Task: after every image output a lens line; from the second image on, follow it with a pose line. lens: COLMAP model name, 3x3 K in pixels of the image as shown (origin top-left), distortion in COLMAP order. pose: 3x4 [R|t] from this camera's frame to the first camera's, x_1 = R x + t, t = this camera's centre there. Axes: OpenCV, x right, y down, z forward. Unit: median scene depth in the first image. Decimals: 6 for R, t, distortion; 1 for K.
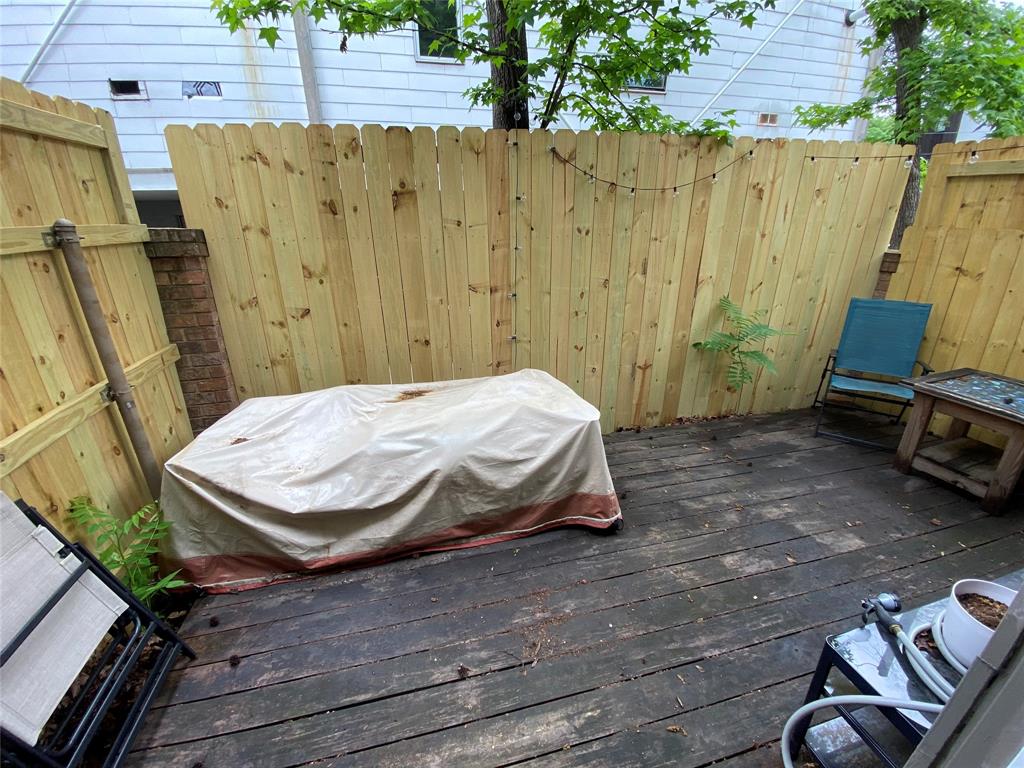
lens RADIAL K [[411.6, 0, 517.7], [0, 411.6, 389.6], [0, 0, 1]] dist [-0.006777, -0.010398]
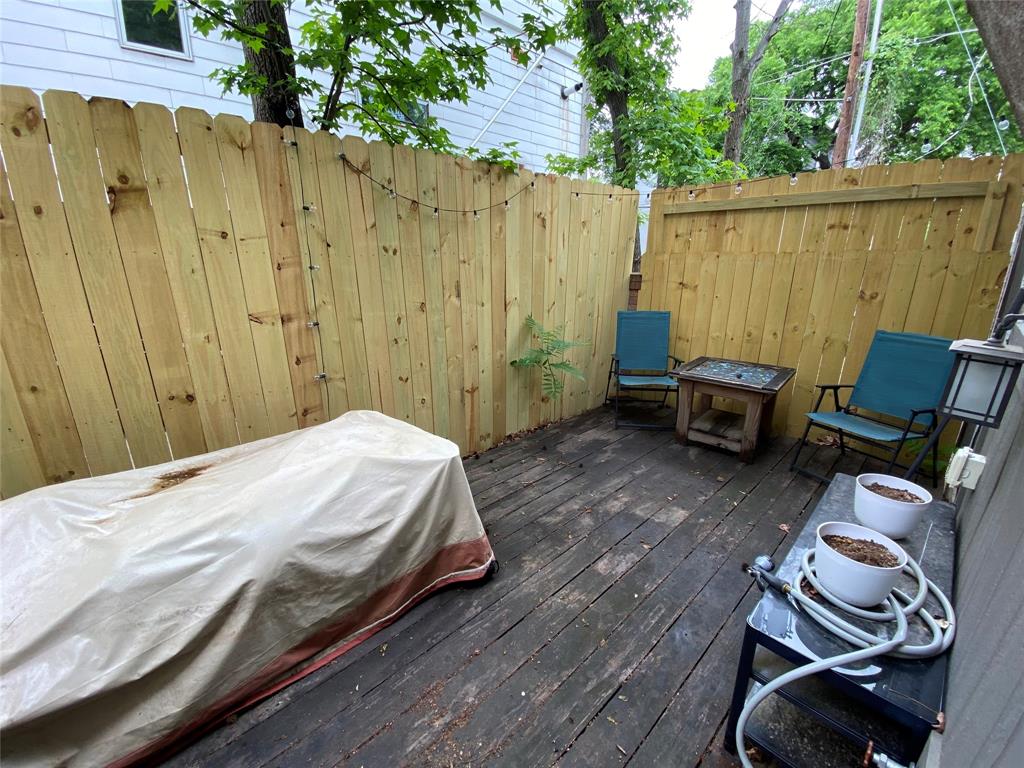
lens RADIAL K [[411.6, 0, 523.0], [0, 411.6, 386.4], [0, 0, 1]] dist [-0.006777, -0.010398]
pose [[0.869489, -0.134317, 0.475340, -0.057182], [0.171203, 0.984616, -0.034941, -0.013033], [-0.463334, 0.111760, 0.879108, 0.119617]]
